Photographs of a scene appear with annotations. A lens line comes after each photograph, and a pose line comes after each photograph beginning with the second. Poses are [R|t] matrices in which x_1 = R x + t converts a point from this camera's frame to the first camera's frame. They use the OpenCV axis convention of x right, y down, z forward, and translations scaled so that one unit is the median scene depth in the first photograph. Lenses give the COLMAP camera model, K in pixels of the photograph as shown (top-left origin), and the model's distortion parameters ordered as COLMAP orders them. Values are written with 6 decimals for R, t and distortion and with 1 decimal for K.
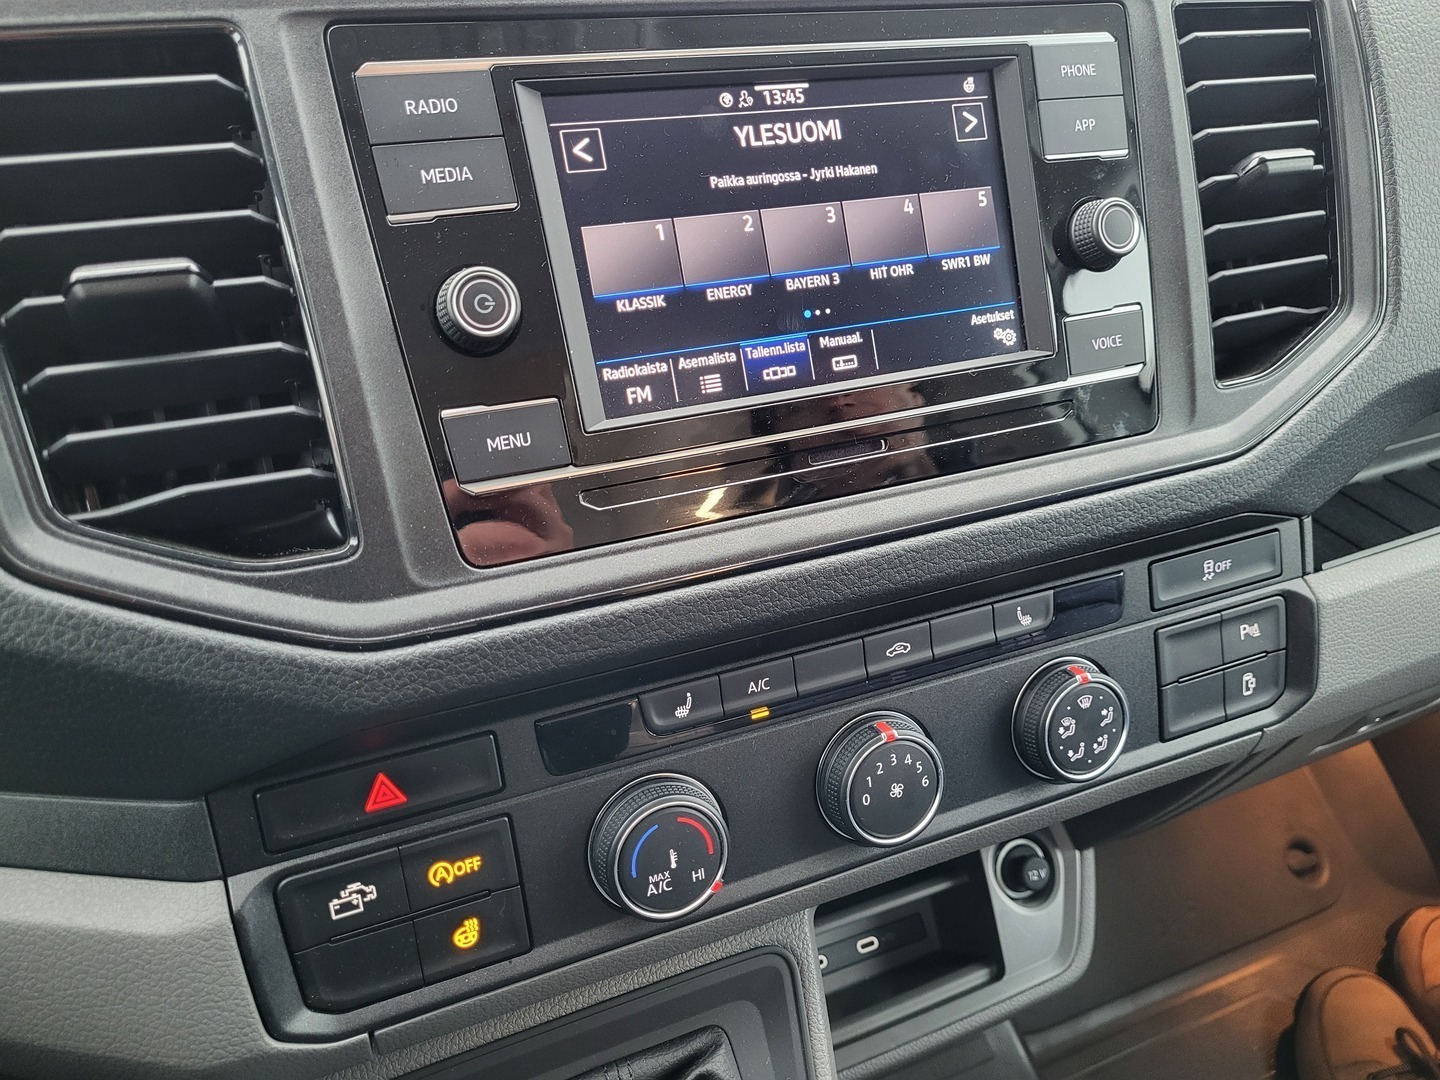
lens RADIAL K [[1077.8, 0, 716.6], [0, 1077.8, 526.8], [0, 0, 1]] dist [0.039310, -0.028793]
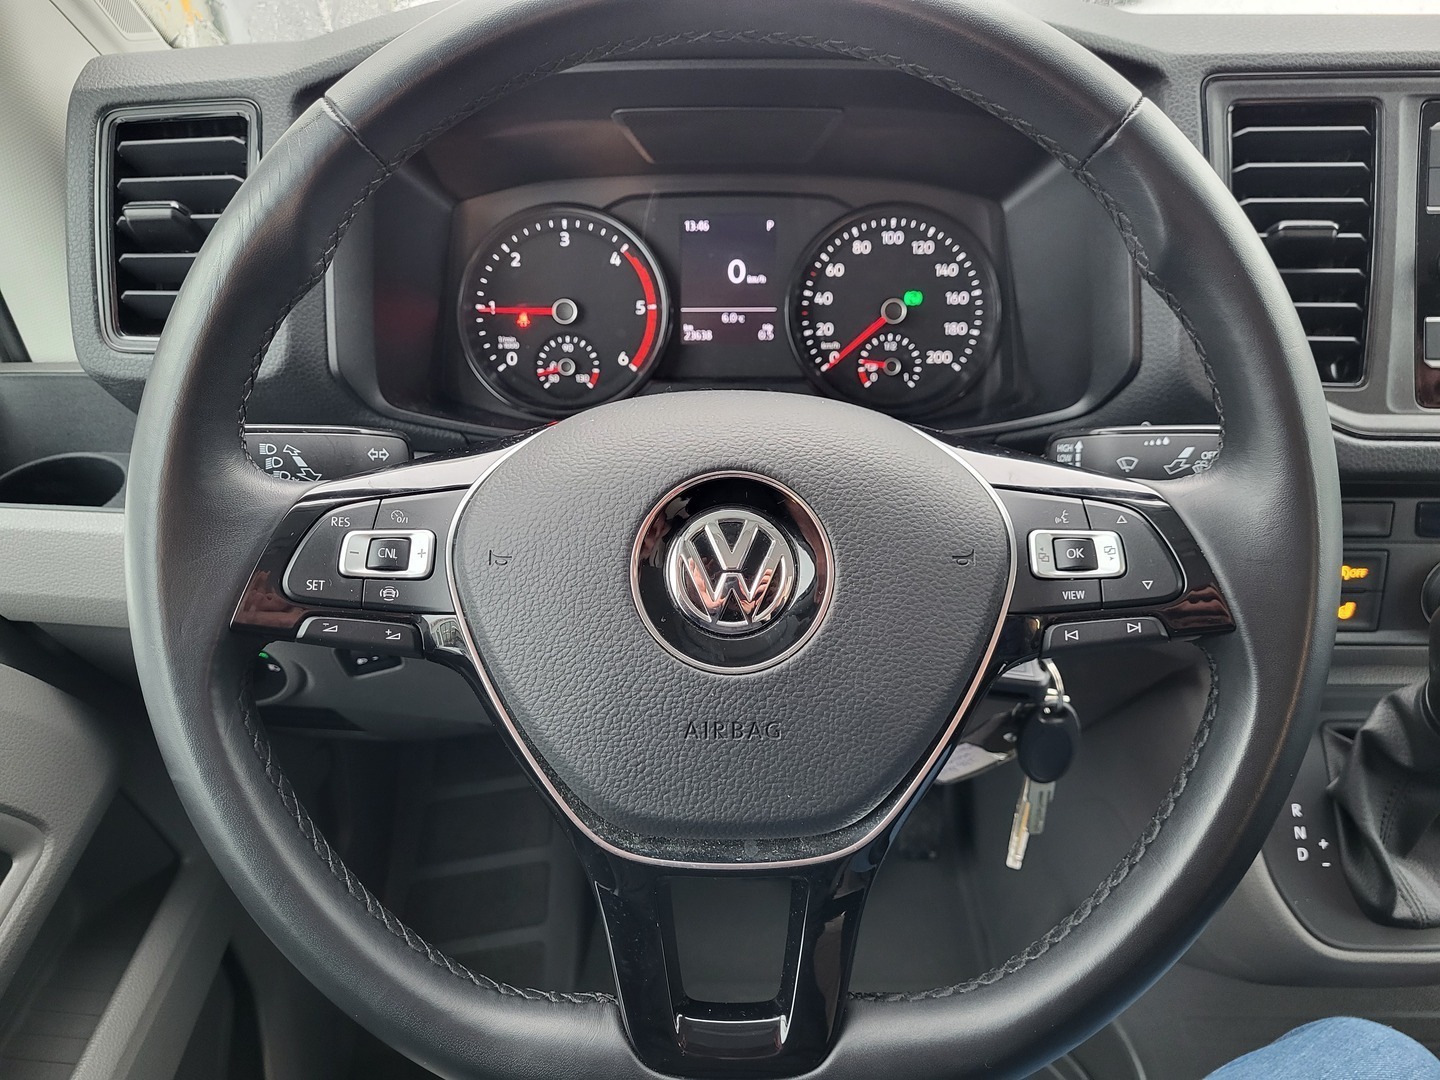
lens RADIAL K [[1077.8, 0, 716.4], [0, 1077.8, 542.9], [0, 0, 1]] dist [0.039310, -0.028793]
pose [[0.916140, 0.213726, -0.339128, -0.568037], [-0.190372, 0.976490, 0.101125, 0.267305], [0.352768, -0.028084, 0.935289, -1.005132]]
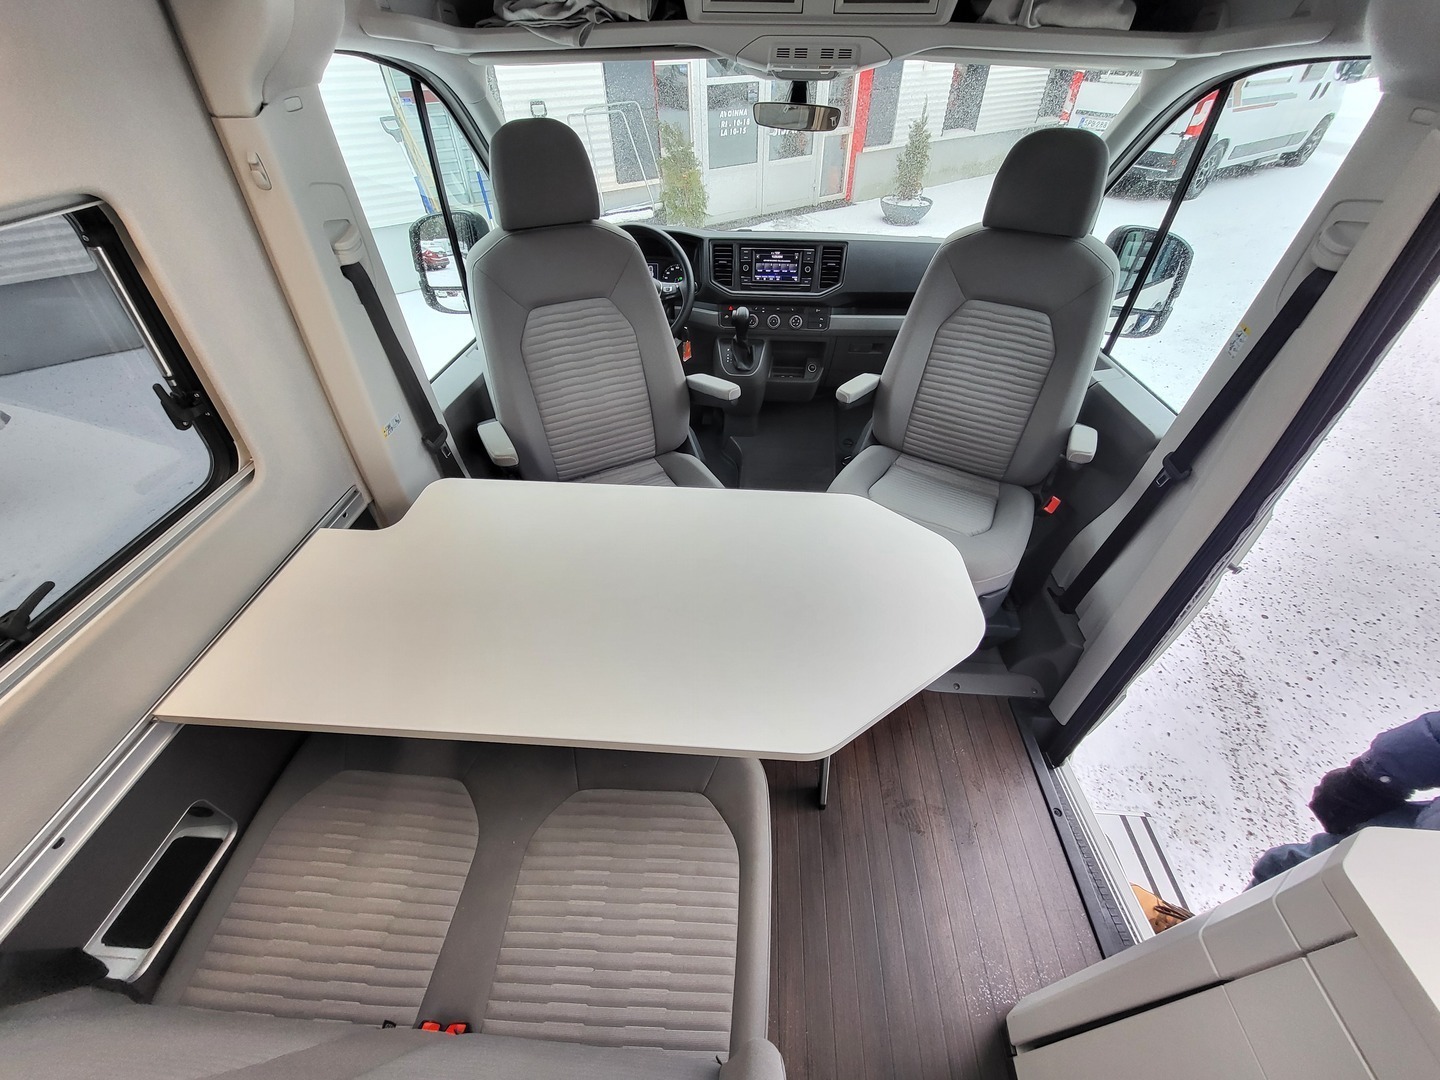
lens RADIAL K [[547.9, 0, 732.6], [0, 547.9, 534.9], [0, 0, 1]] dist [0.003038, -0.000061]
pose [[0.892759, 0.273752, -0.357829, 2.477945], [-0.224023, 0.958815, 0.174606, 1.509001], [0.390891, -0.075719, 0.917317, -4.600645]]
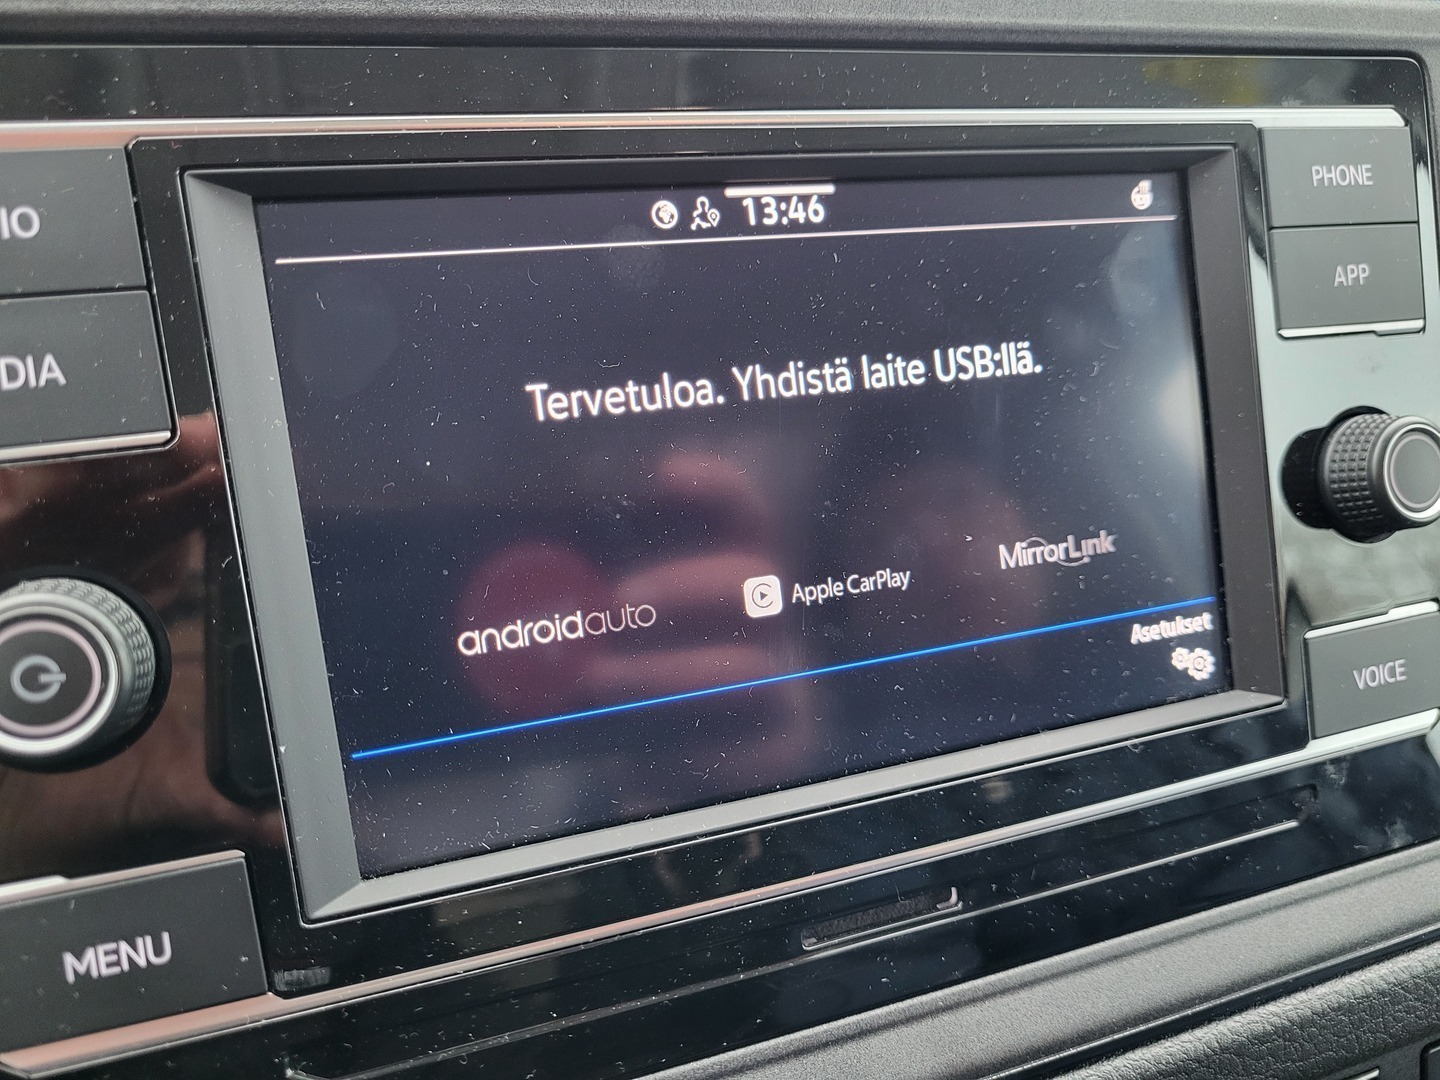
lens RADIAL K [[1077.8, 0, 774.3], [0, 1077.8, 538.1], [0, 0, 1]] dist [0.039310, -0.028793]
pose [[0.998792, 0.040868, -0.027294, 0.078668], [-0.041596, 0.998779, -0.026649, -0.228415], [0.026171, 0.027752, 0.999272, 0.493099]]
